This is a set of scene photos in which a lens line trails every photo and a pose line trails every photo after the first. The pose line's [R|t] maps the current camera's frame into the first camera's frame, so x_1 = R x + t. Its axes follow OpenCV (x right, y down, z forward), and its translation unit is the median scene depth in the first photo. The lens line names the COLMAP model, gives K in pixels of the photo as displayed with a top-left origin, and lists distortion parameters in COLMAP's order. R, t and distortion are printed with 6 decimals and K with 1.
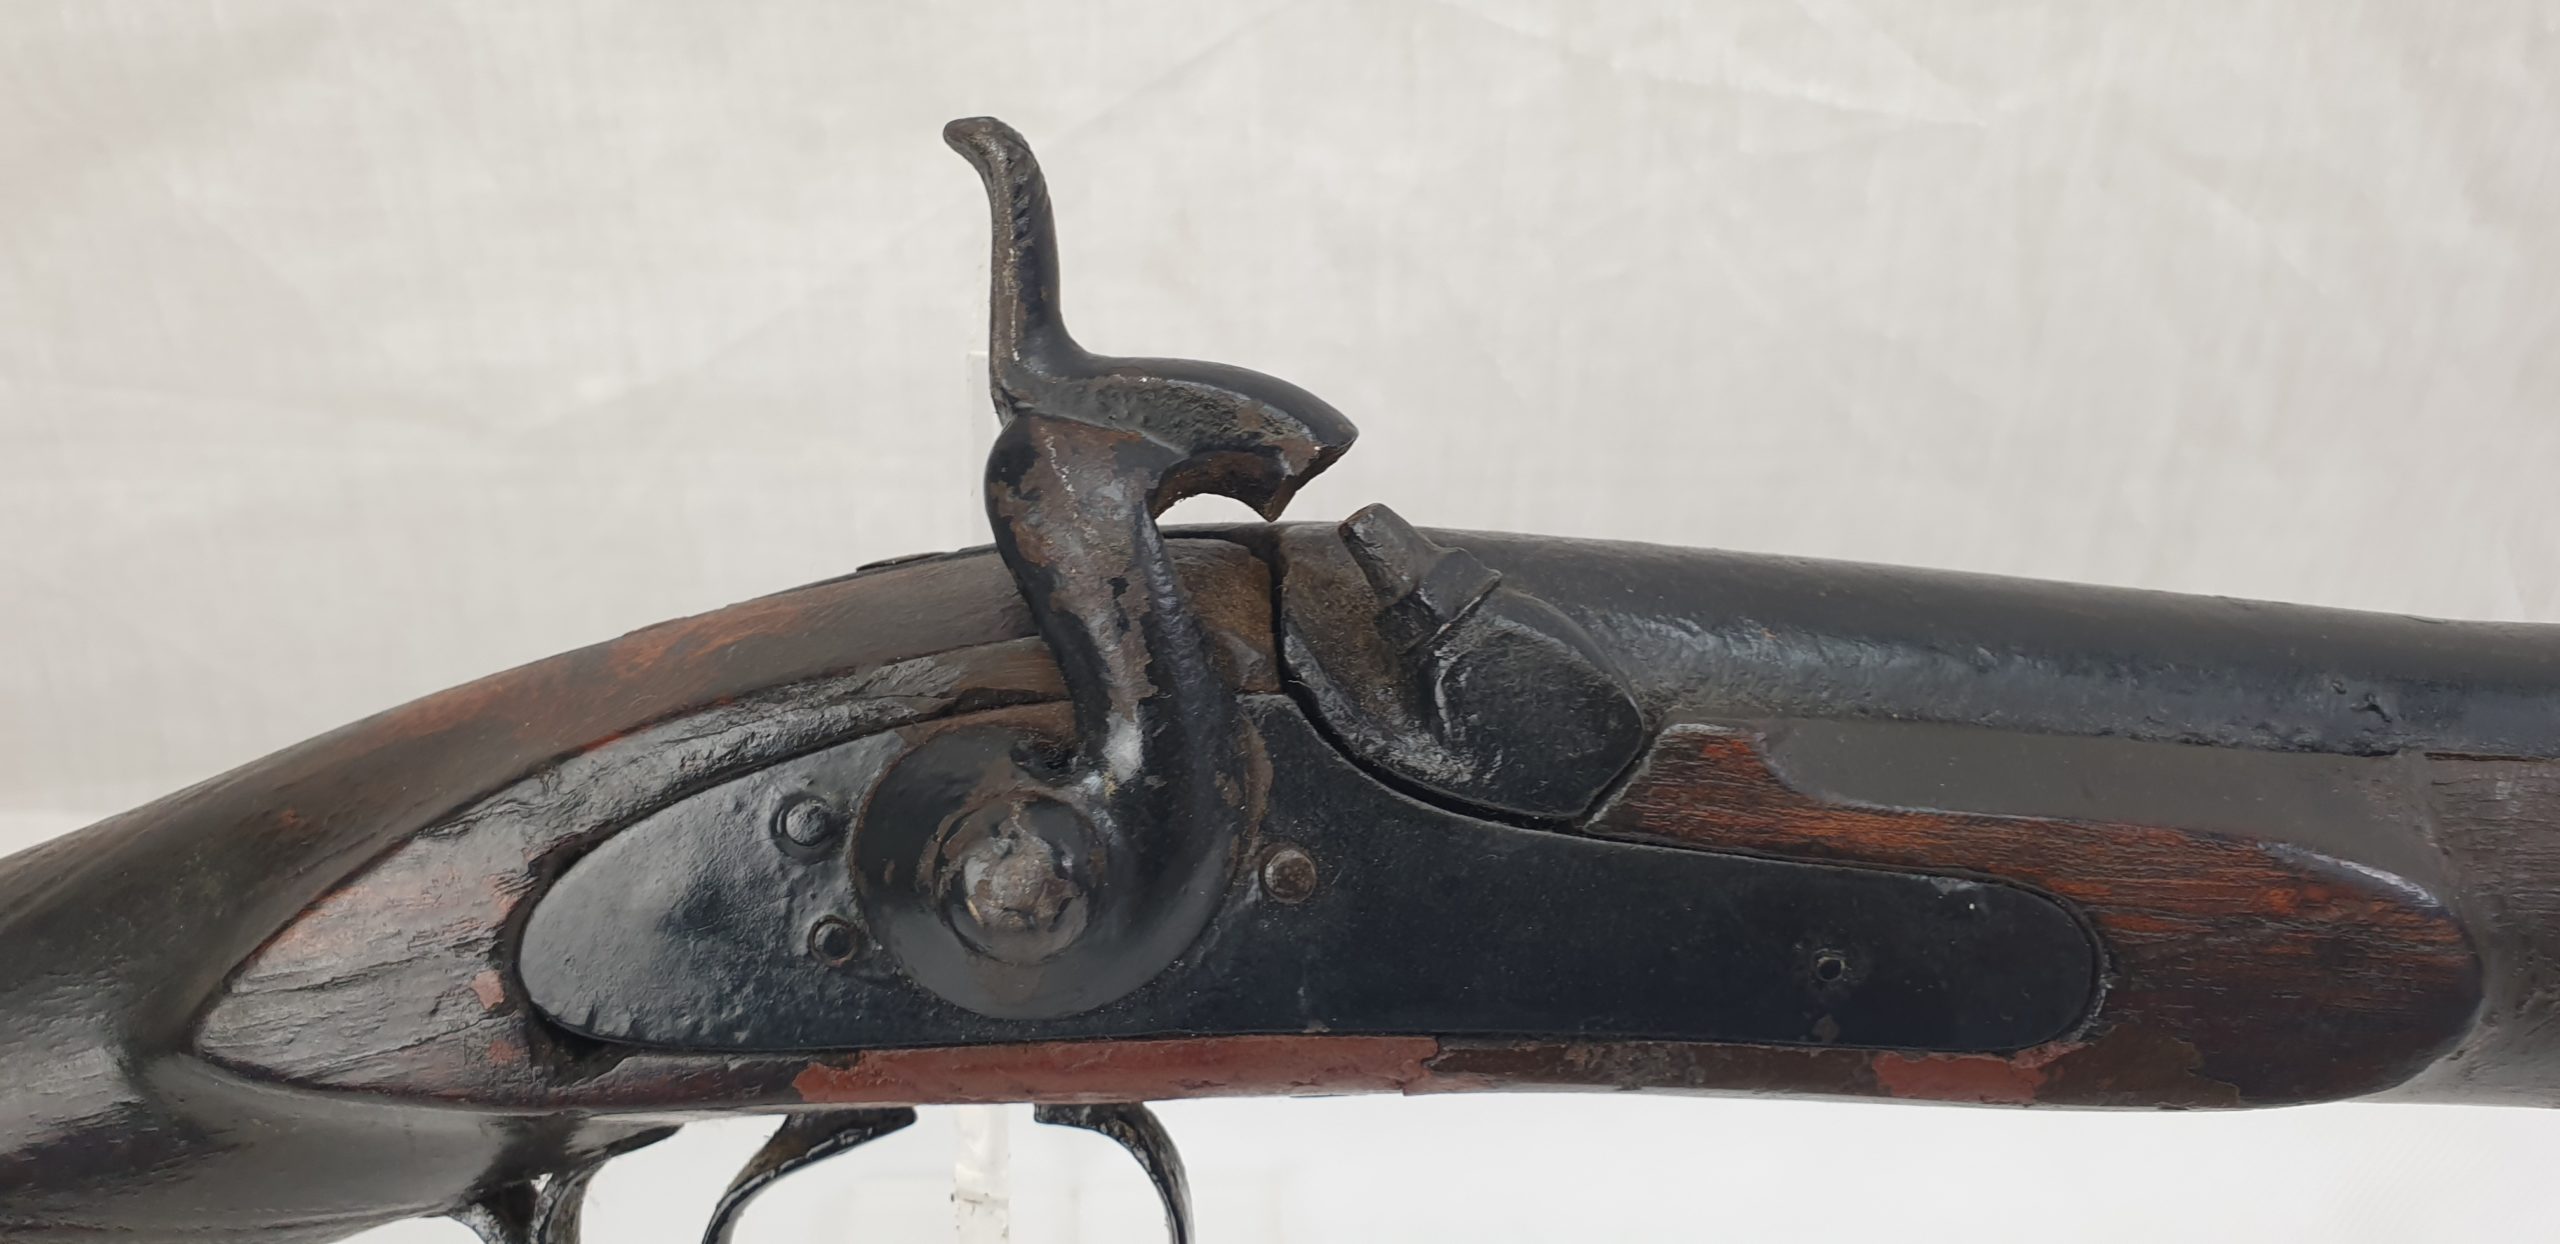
lens RADIAL K [[2052.6, 0, 1243.0], [0, 2052.6, 643.7], [0, 0, 1]] dist [0.011036, -0.022527]
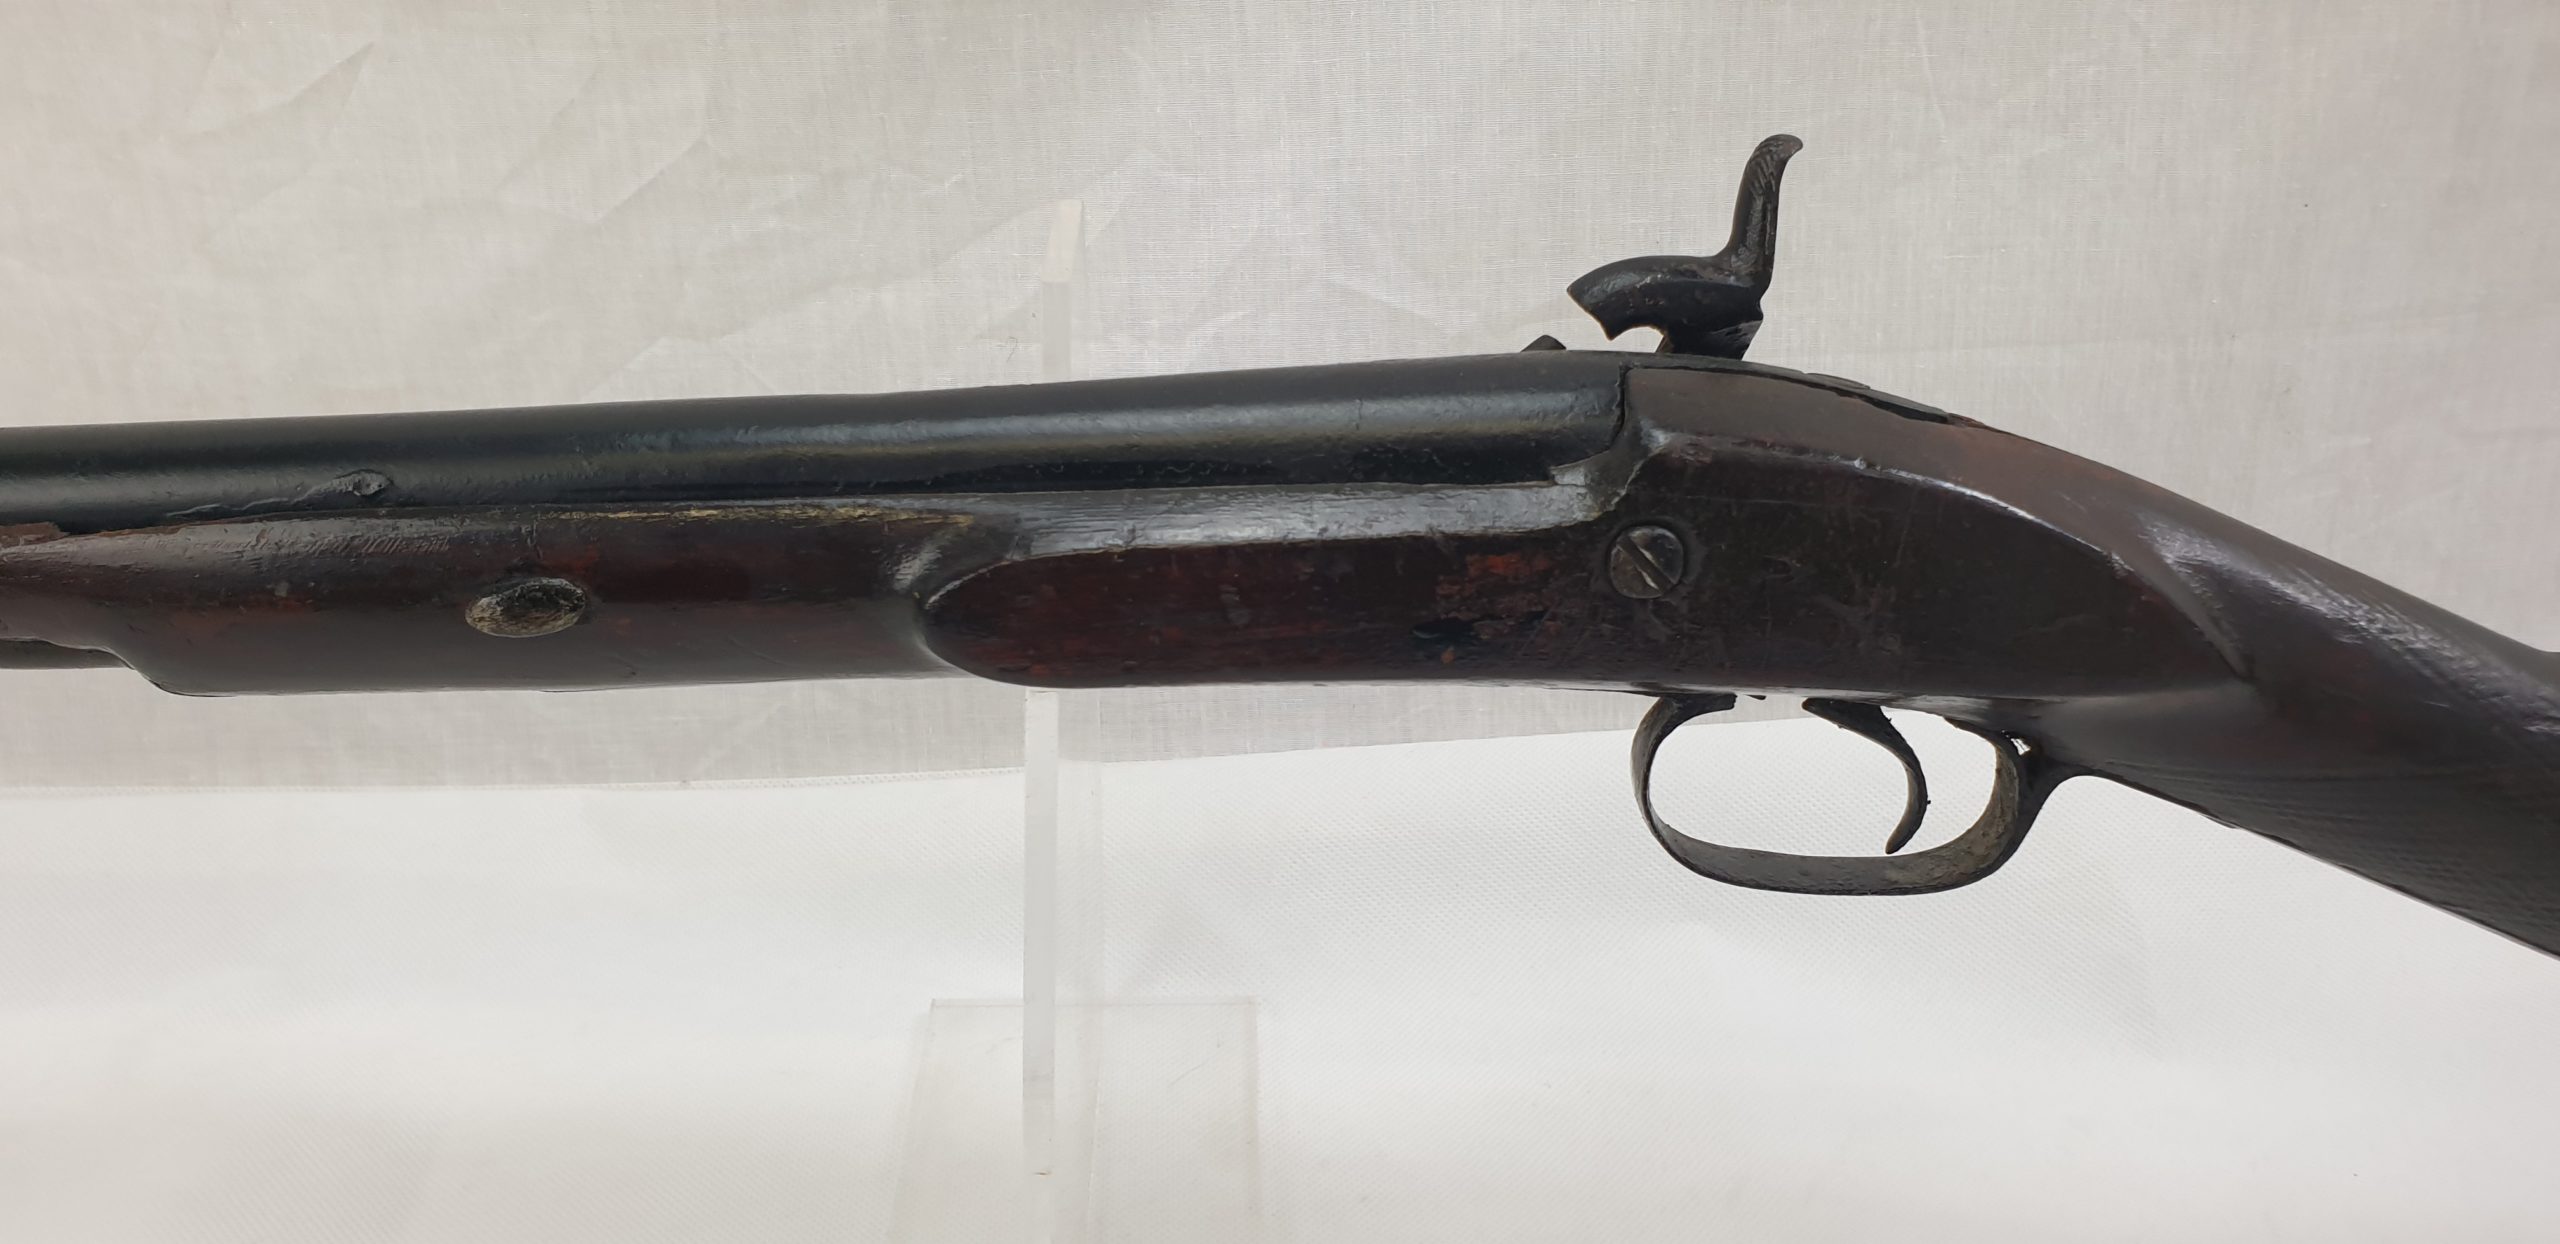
lens RADIAL K [[2052.6, 0, 1304.8], [0, 2052.6, 630.9], [0, 0, 1]] dist [0.011036, -0.022527]
pose [[0.998907, -0.024592, 0.039759, 2.349421], [0.030522, 0.987256, -0.156185, 0.487385], [-0.035411, 0.157227, 0.986927, -0.623053]]
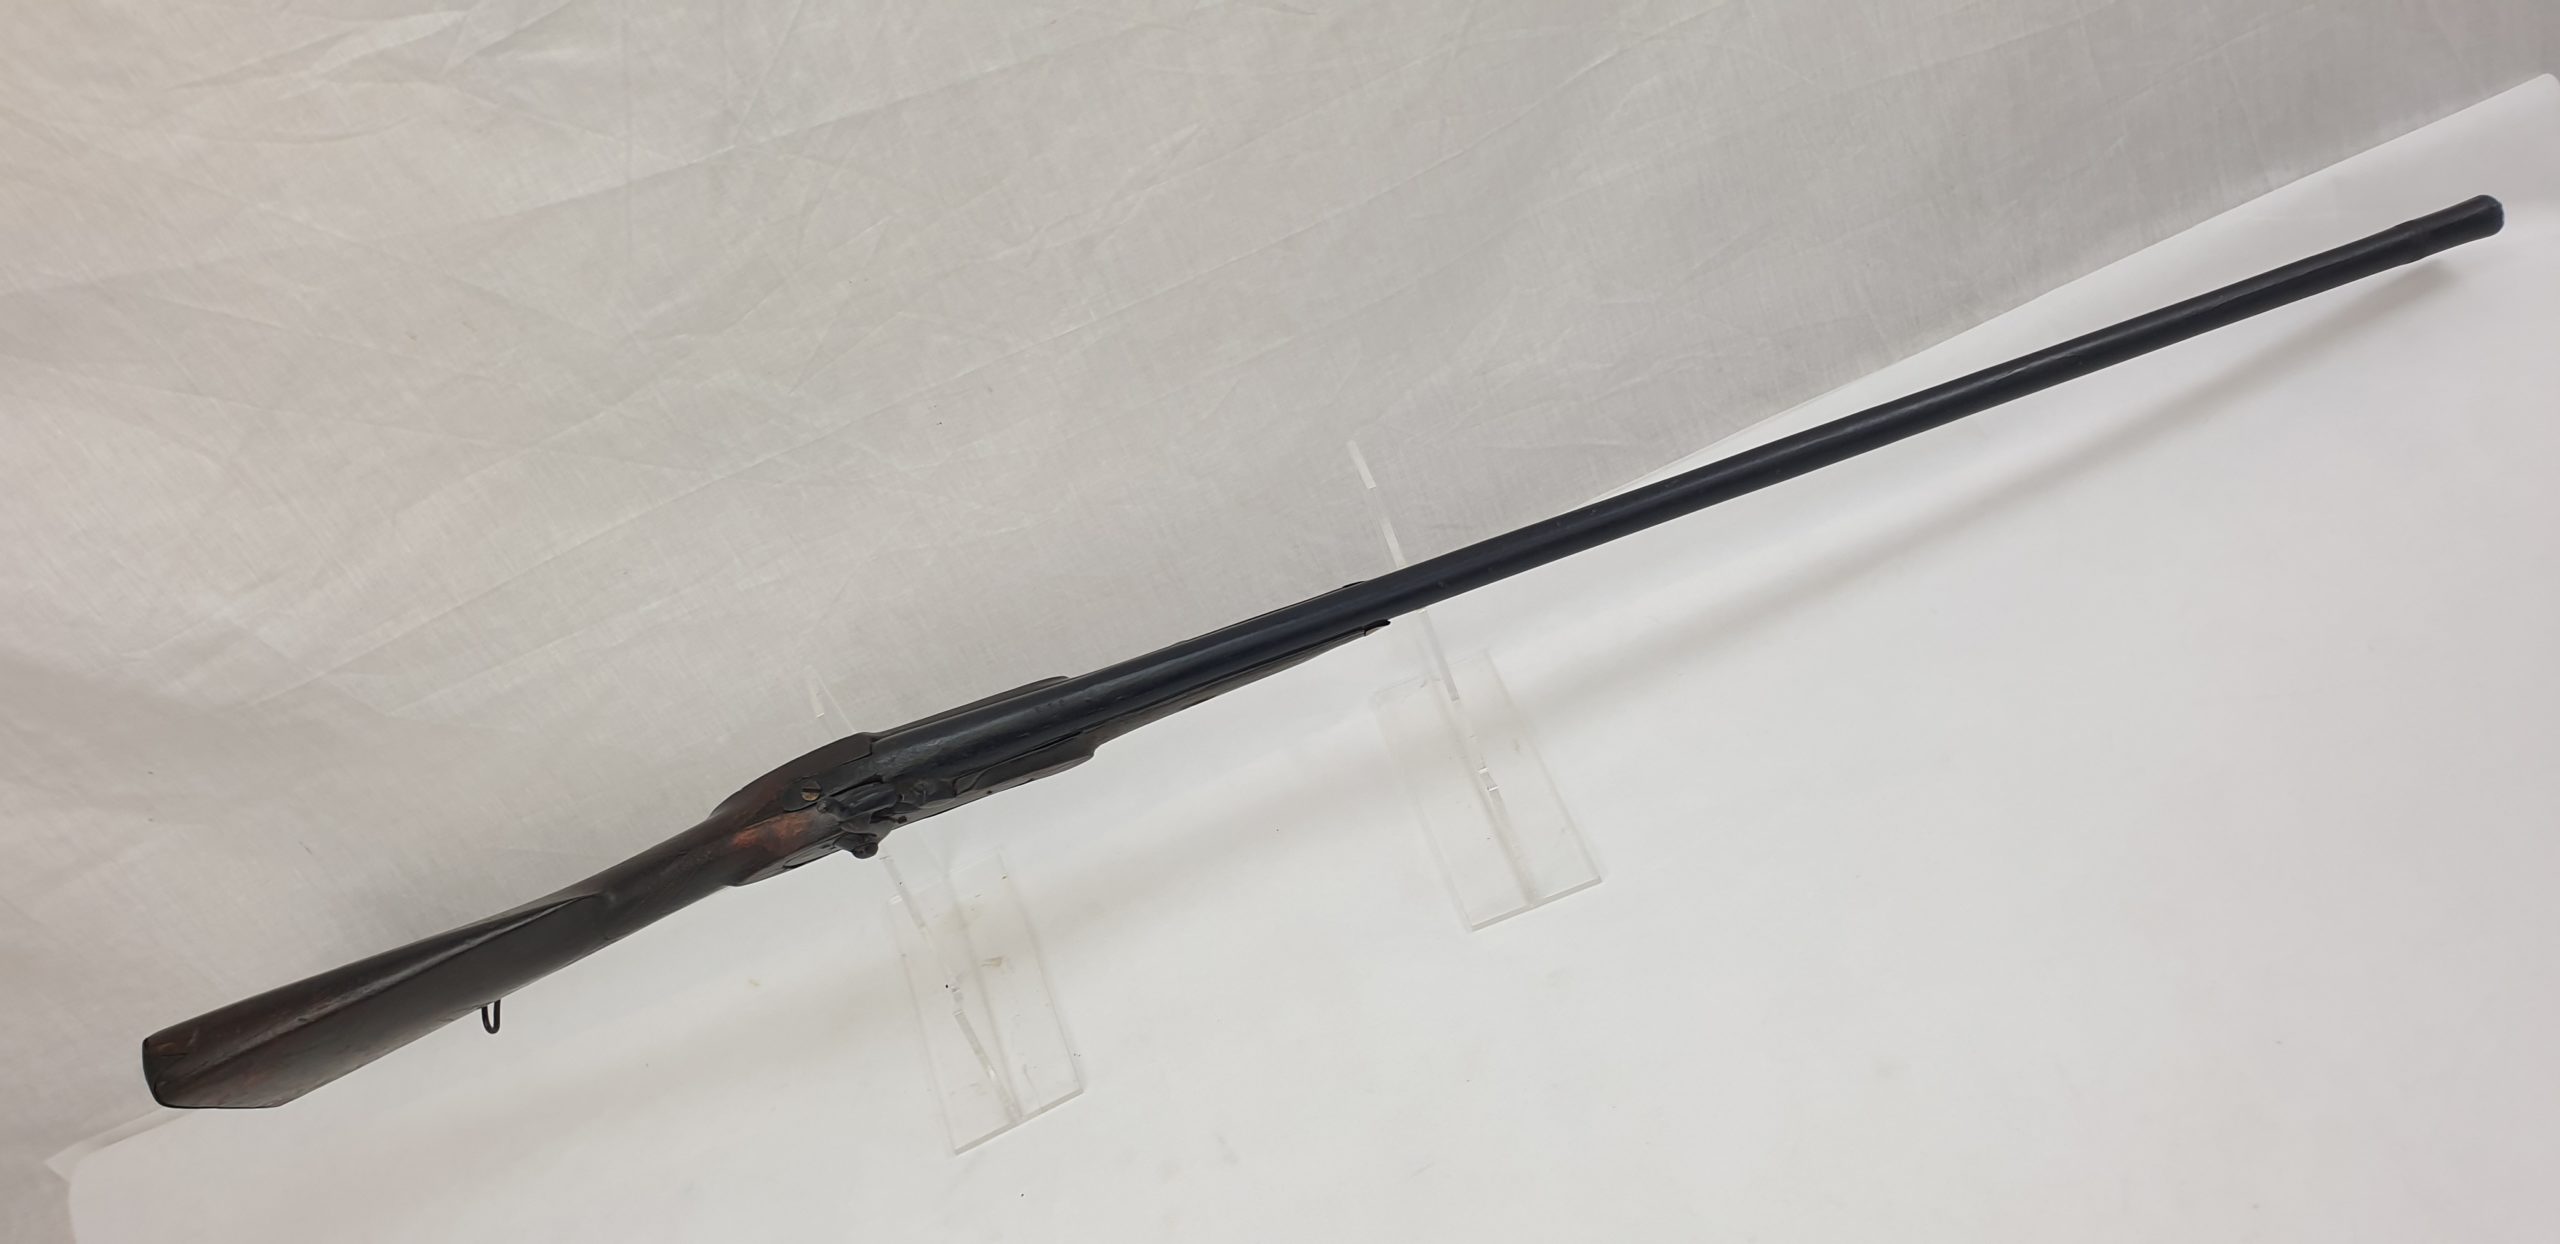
lens RADIAL K [[2052.6, 0, 1283.6], [0, 2052.6, 645.8], [0, 0, 1]] dist [0.011036, -0.022527]
pose [[0.913296, -0.407288, -0.002746, 1.163886], [0.406016, 0.909869, 0.085379, -0.338308], [-0.032275, -0.079091, 0.996345, -4.600846]]
